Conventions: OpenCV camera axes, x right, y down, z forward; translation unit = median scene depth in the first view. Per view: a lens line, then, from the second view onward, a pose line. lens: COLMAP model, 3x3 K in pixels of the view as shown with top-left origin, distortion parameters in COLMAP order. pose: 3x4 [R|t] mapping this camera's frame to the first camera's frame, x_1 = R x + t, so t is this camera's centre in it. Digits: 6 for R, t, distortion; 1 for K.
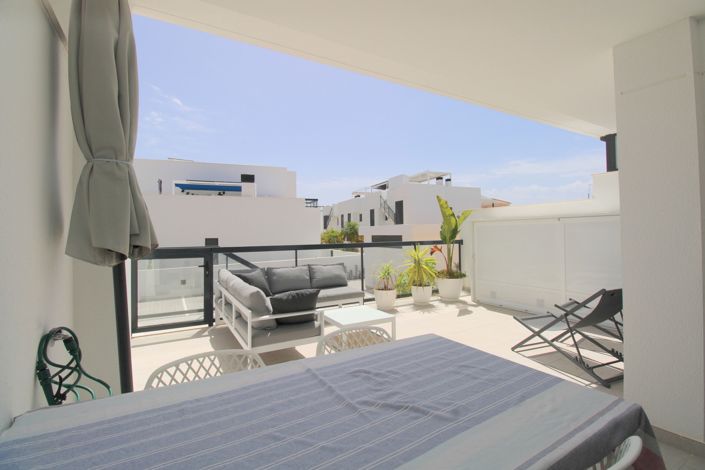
lens RADIAL K [[325.6, 0, 353.1], [0, 325.6, 233.2], [0, 0, 1]] dist [0.000455, -0.012311]
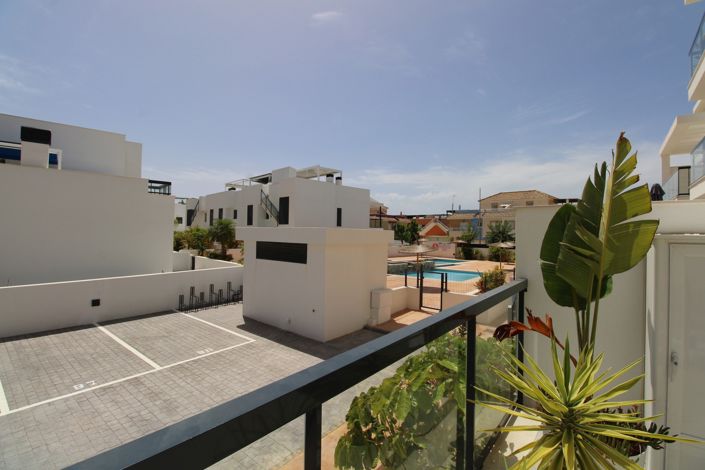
lens RADIAL K [[325.6, 0, 353.1], [0, 325.6, 233.2], [0, 0, 1]] dist [0.000455, -0.012311]
pose [[0.929411, 0.033284, 0.367543, -0.003285], [-0.033463, 0.999423, -0.005889, -0.009590], [-0.367527, -0.006826, 0.929988, 0.243668]]
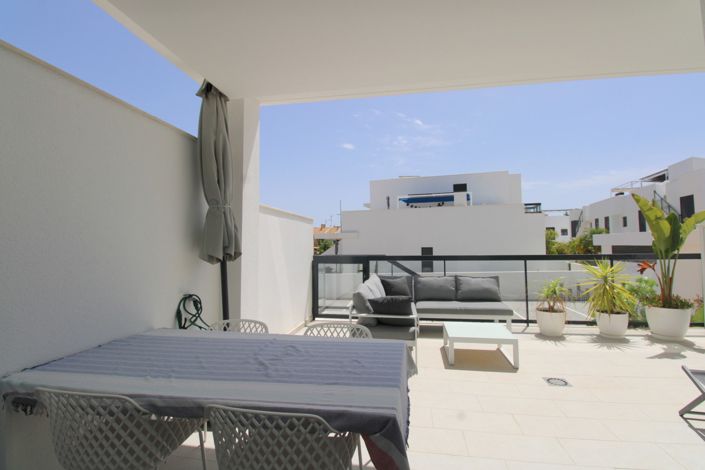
lens RADIAL K [[334.1, 0, 354.8], [0, 334.1, 228.8], [0, 0, 1]] dist [0.002393, -0.011790]
pose [[0.771394, -0.026744, -0.635795, 0.073070], [0.001531, 0.999192, -0.040173, -0.001459], [0.636356, 0.030016, 0.770811, 0.003020]]
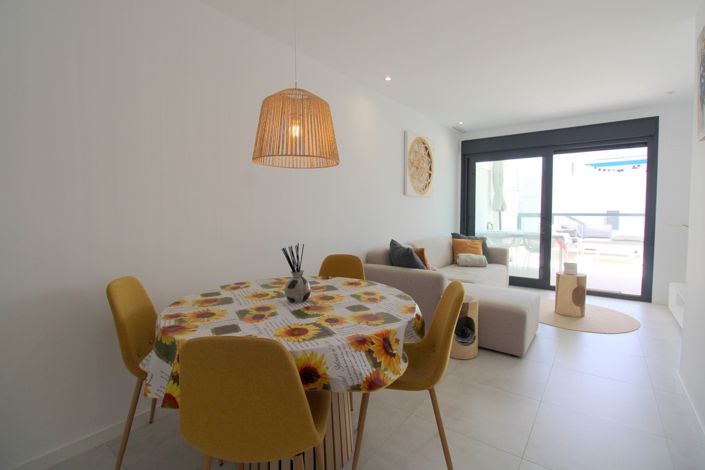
lens RADIAL K [[334.1, 0, 354.8], [0, 334.1, 228.8], [0, 0, 1]] dist [0.002393, -0.011790]
pose [[0.391934, 0.061957, -0.917905, 0.248049], [-0.000025, 0.997730, 0.067334, -0.000157], [0.919993, -0.026367, 0.391046, -0.244089]]
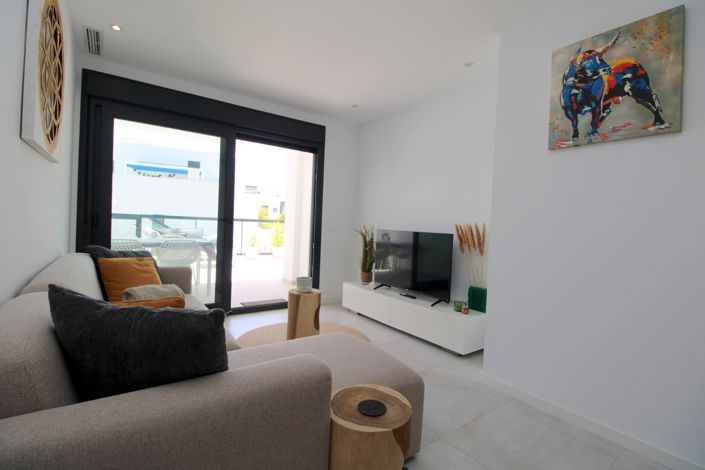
lens RADIAL K [[327.8, 0, 352.5], [0, 327.8, 235.0], [0, 0, 1]] dist [-0.001818, -0.000272]
pose [[0.993694, 0.051452, 0.099623, 0.124052], [-0.055307, 0.997808, 0.036329, 0.006507], [-0.097535, -0.041610, 0.994362, -0.205522]]
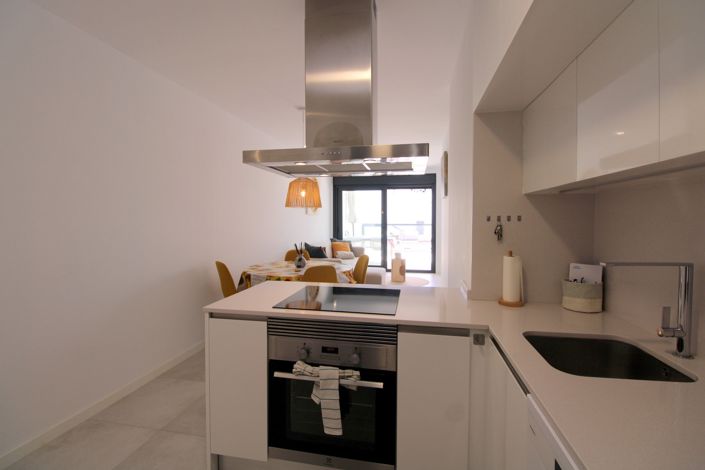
lens RADIAL K [[334.1, 0, 354.8], [0, 334.1, 228.8], [0, 0, 1]] dist [0.002393, -0.011790]
pose [[0.759755, 0.033549, -0.649343, 0.314749], [-0.010181, 0.999159, 0.039710, -0.006397], [0.650129, -0.023558, 0.759458, -0.351677]]
